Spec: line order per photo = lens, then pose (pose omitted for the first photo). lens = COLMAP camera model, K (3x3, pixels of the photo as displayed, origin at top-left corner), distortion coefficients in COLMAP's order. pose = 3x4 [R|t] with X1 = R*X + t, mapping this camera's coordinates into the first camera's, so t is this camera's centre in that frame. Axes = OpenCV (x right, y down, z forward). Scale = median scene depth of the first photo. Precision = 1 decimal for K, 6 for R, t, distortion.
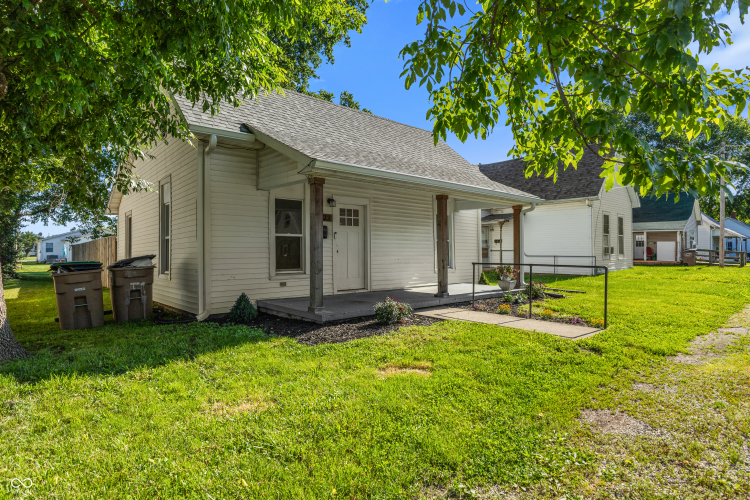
lens RADIAL K [[419.2, 0, 375.1], [0, 419.2, 250.1], [0, 0, 1]] dist [-0.032474, 0.004481]
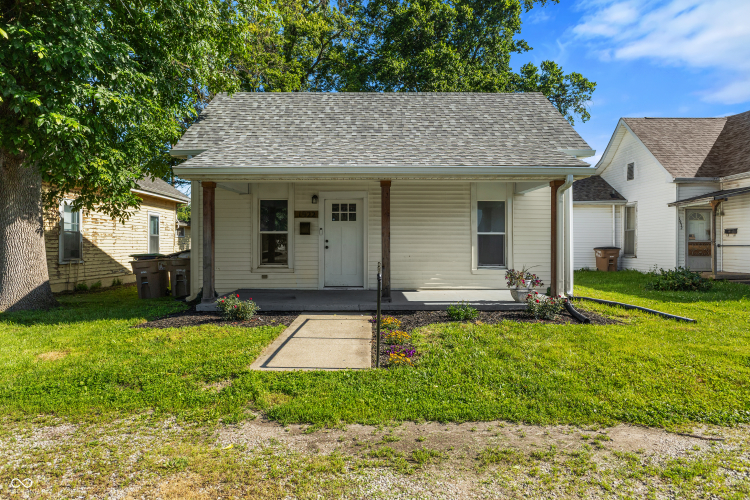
lens RADIAL K [[419.2, 0, 373.2], [0, 419.2, 249.8], [0, 0, 1]] dist [-0.032474, 0.004481]
pose [[0.723694, -0.006198, -0.690093, 0.667724], [0.004571, 0.999981, -0.004187, 0.014038], [0.690105, -0.000124, 0.723709, 0.343091]]
